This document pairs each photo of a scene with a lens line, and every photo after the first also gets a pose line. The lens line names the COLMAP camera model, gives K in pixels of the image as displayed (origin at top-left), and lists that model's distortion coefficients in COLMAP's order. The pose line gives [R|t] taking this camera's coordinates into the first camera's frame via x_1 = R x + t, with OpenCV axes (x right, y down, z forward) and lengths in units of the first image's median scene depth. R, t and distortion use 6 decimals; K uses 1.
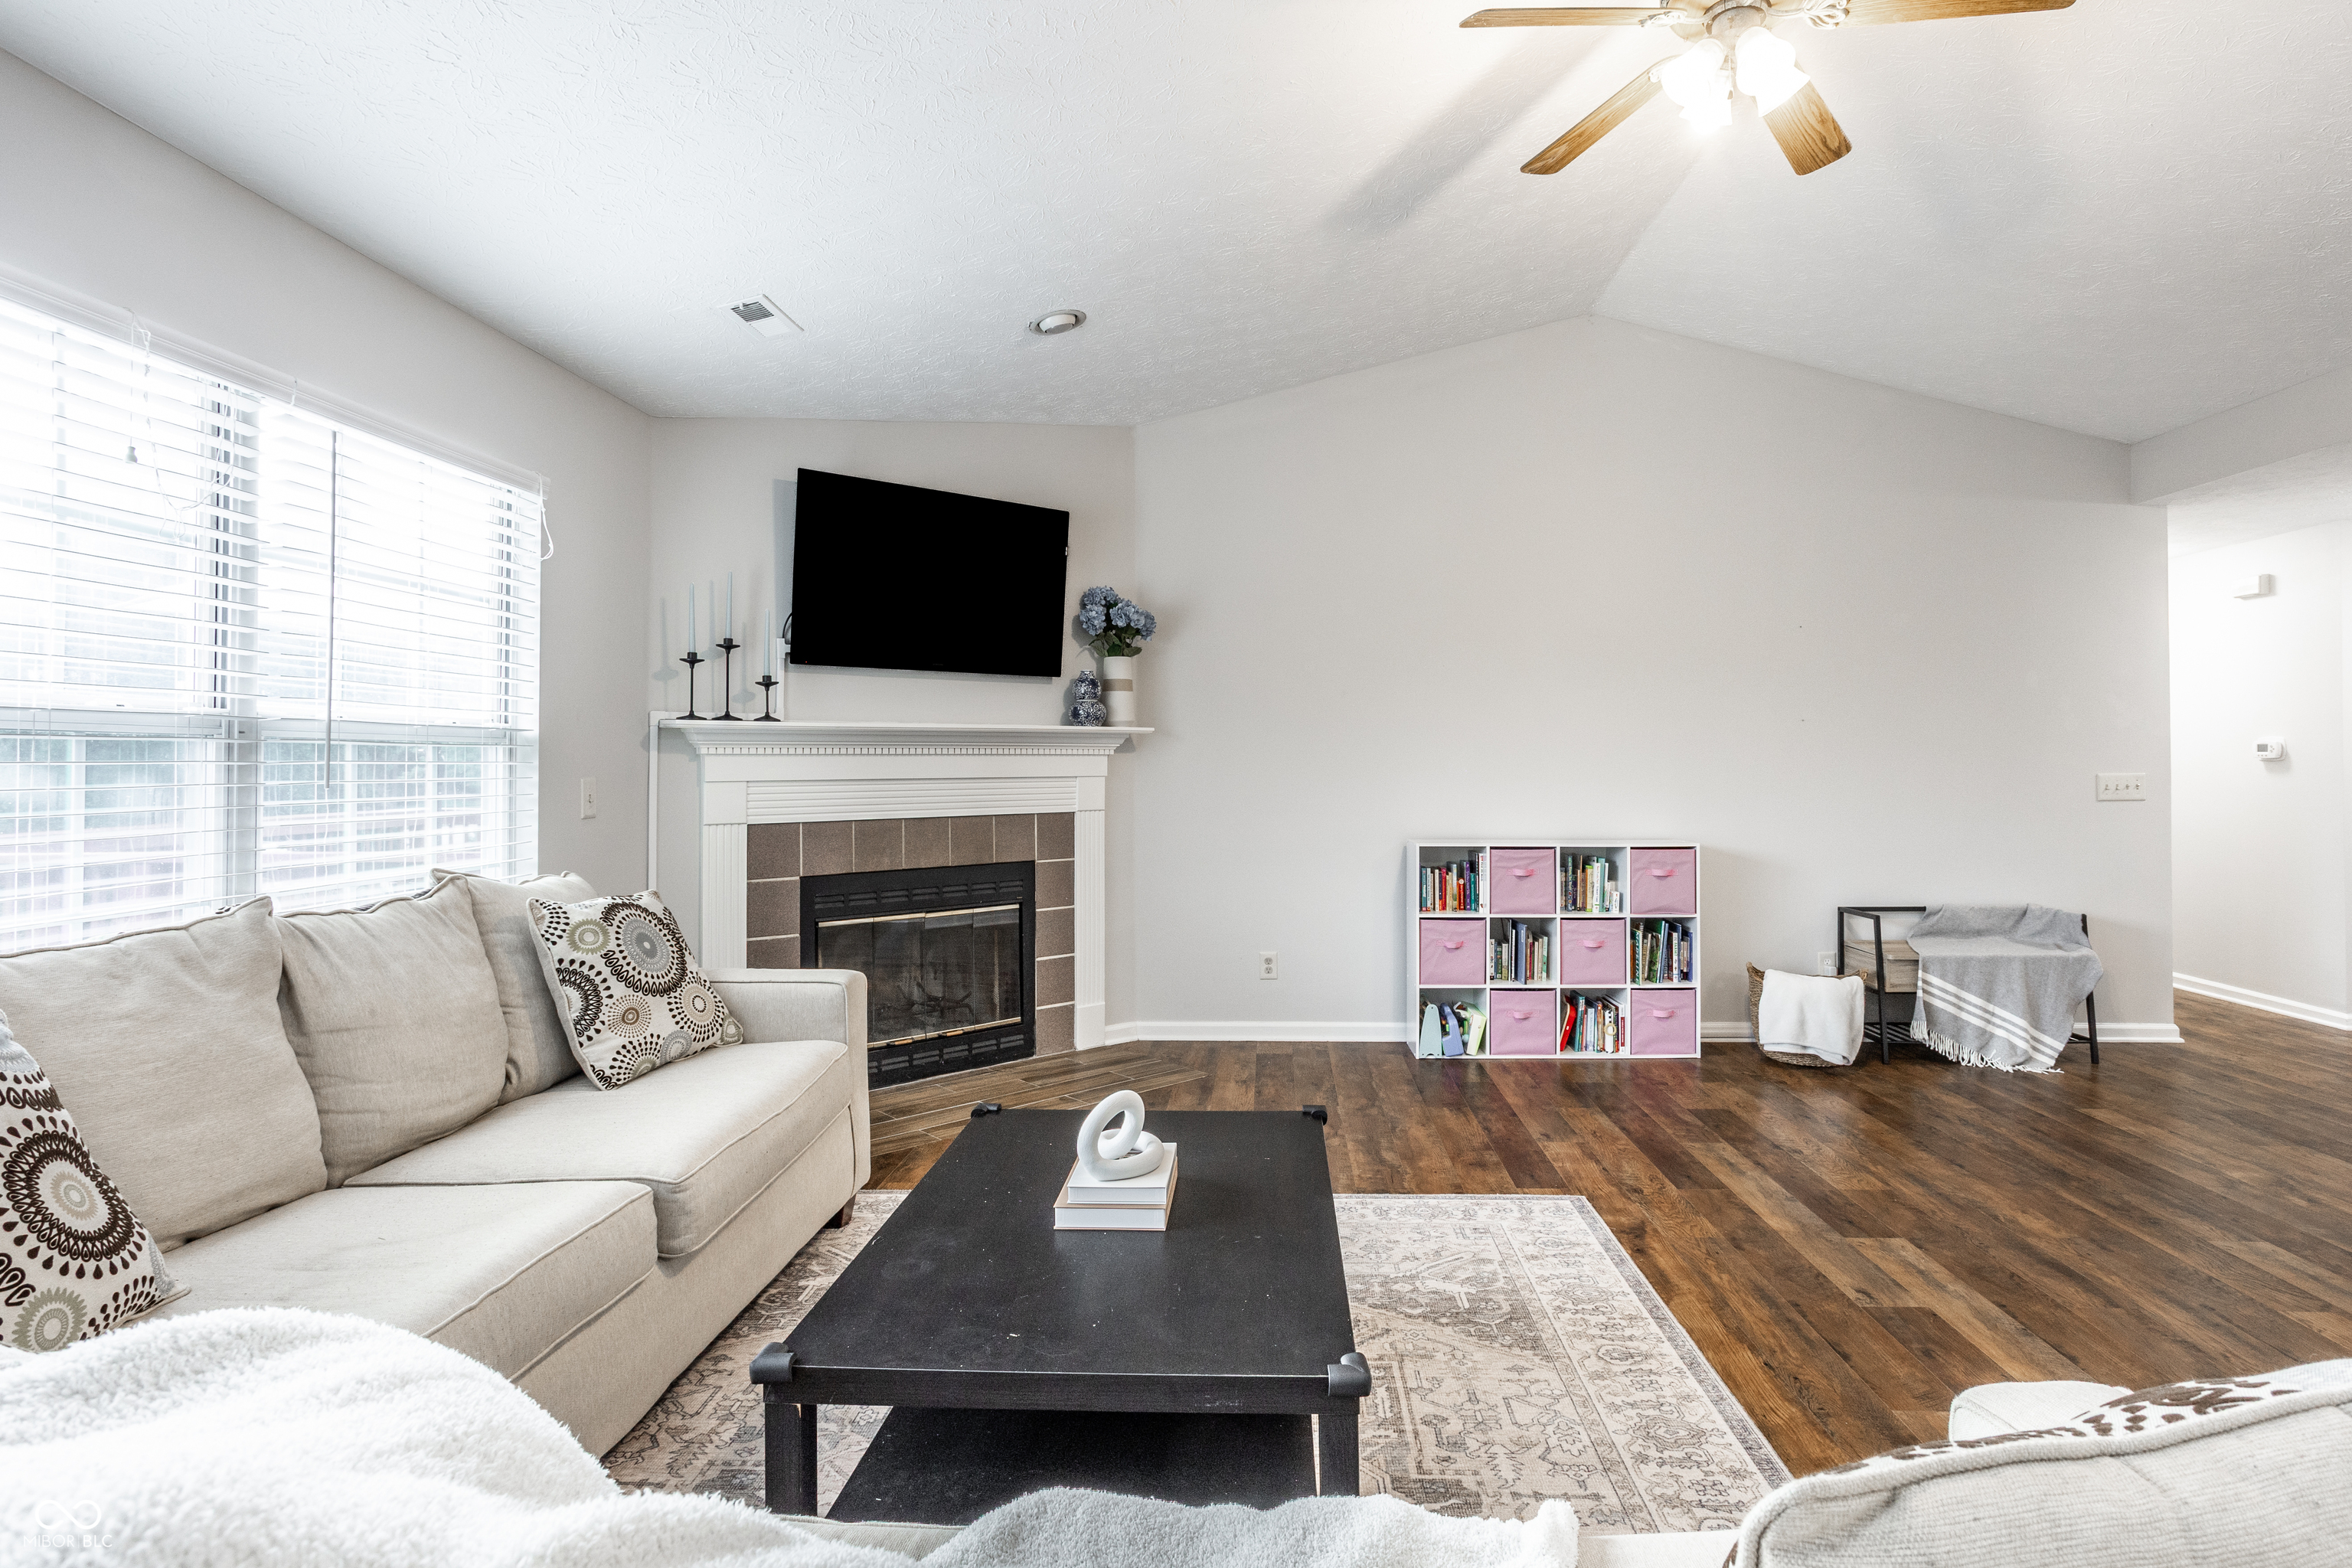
lens RADIAL K [[1162.4, 0, 1244.7], [0, 1162.4, 764.5], [0, 0, 1]] dist [-0.044126, 0.027749]
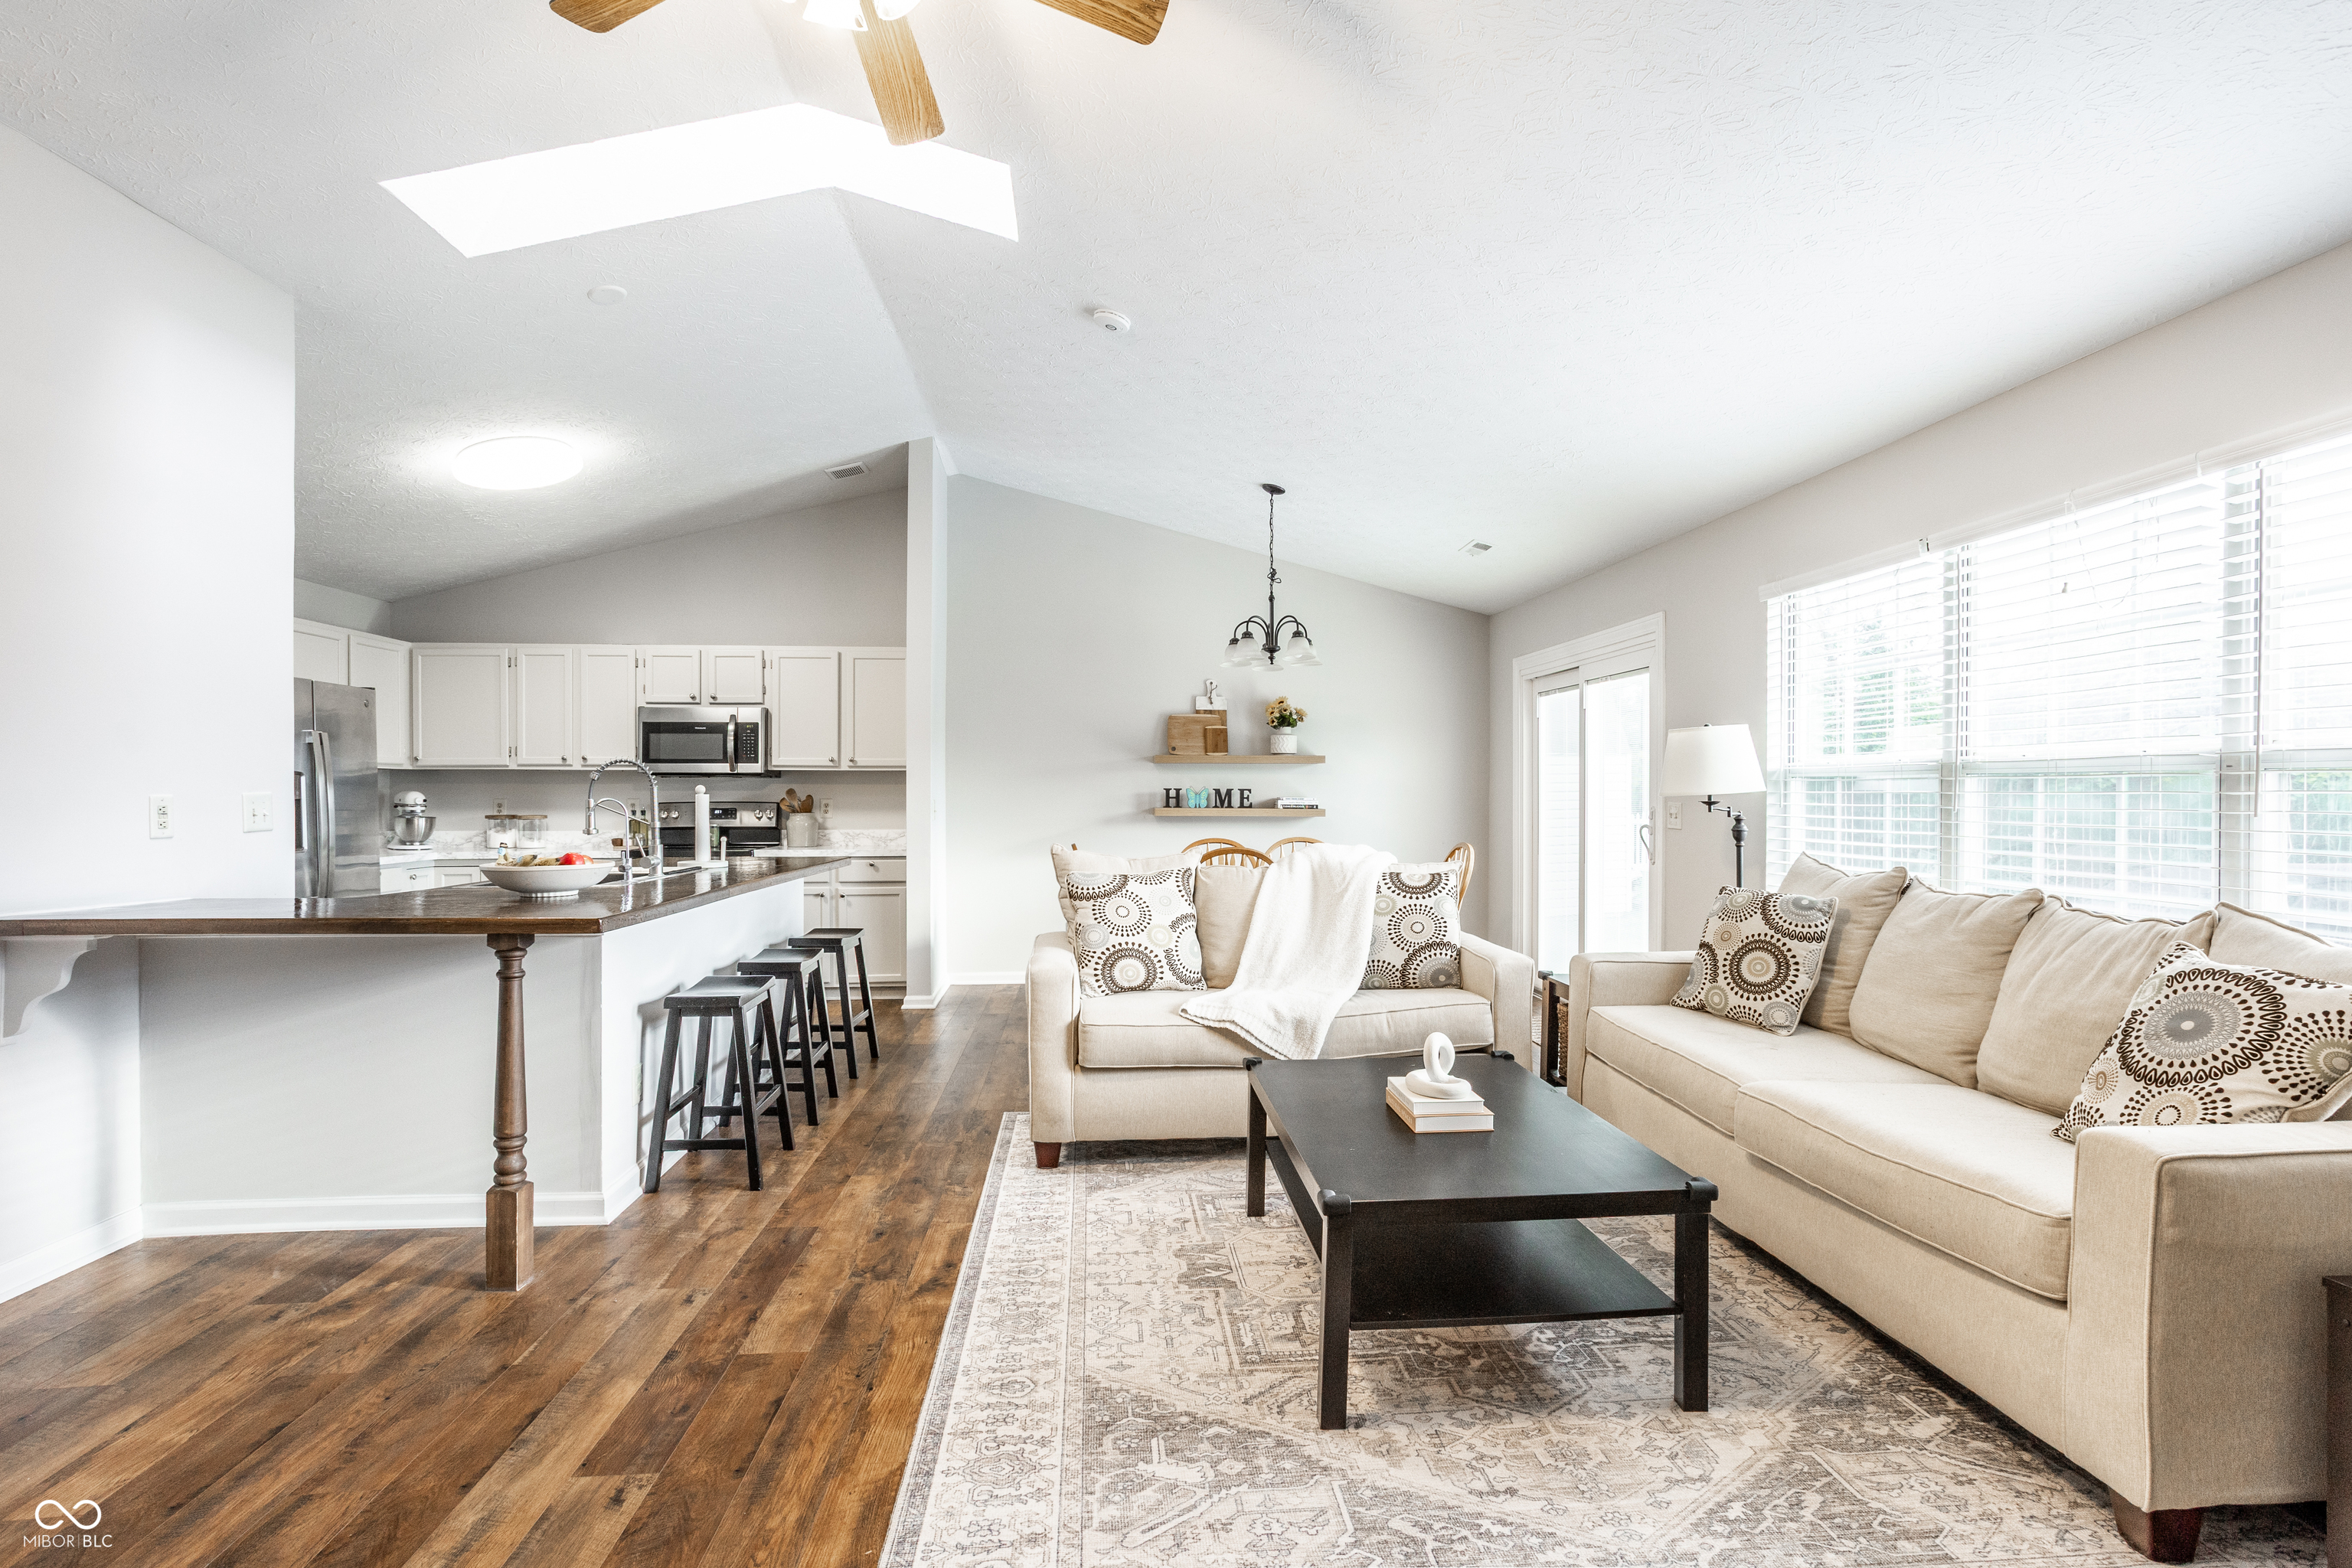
lens RADIAL K [[1162.4, 0, 1228.5], [0, 1162.4, 813.2], [0, 0, 1]] dist [-0.044126, 0.027749]
pose [[-0.990909, 0.000124, -0.134536, 0.138059], [-0.001789, 0.999899, 0.014101, 0.001490], [0.134524, 0.014214, -0.990808, 1.003146]]
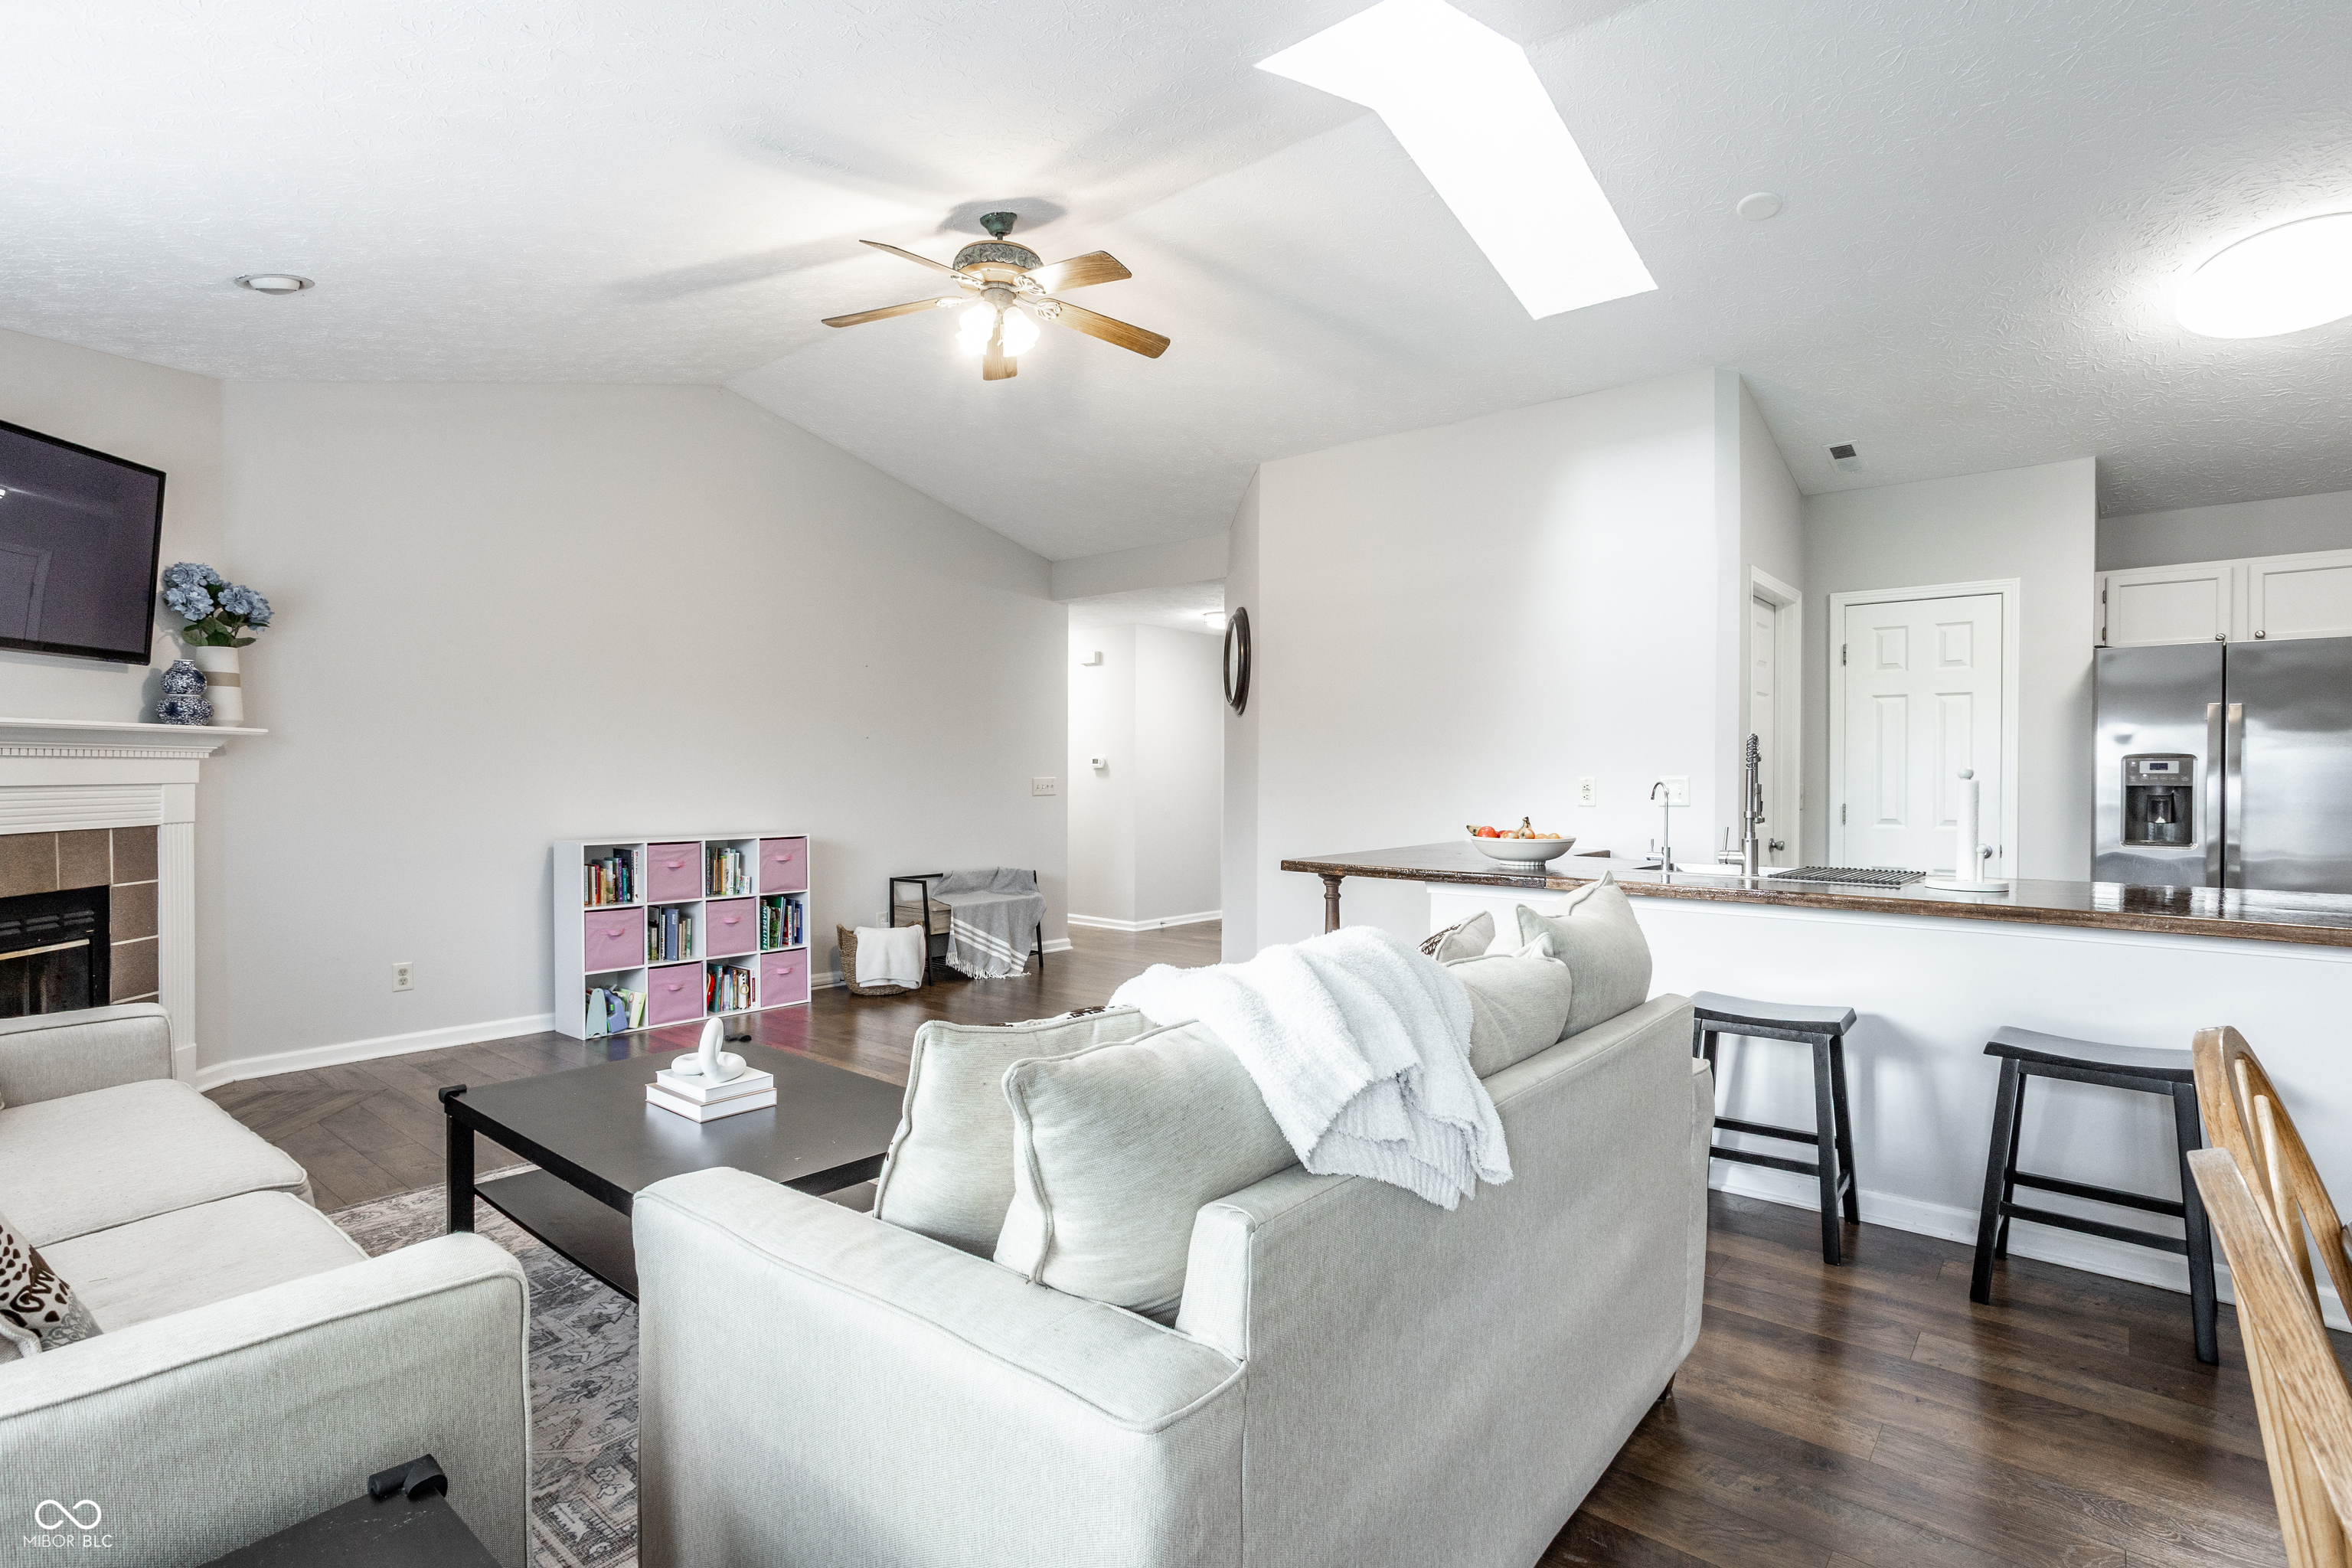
lens RADIAL K [[1162.4, 0, 1183.0], [0, 1162.4, 788.0], [0, 0, 1]] dist [-0.044126, 0.027749]
pose [[0.622944, -0.009385, 0.782210, -0.354387], [-0.005863, 0.999844, 0.016666, -0.004152], [-0.782245, -0.014968, 0.622791, -0.109987]]
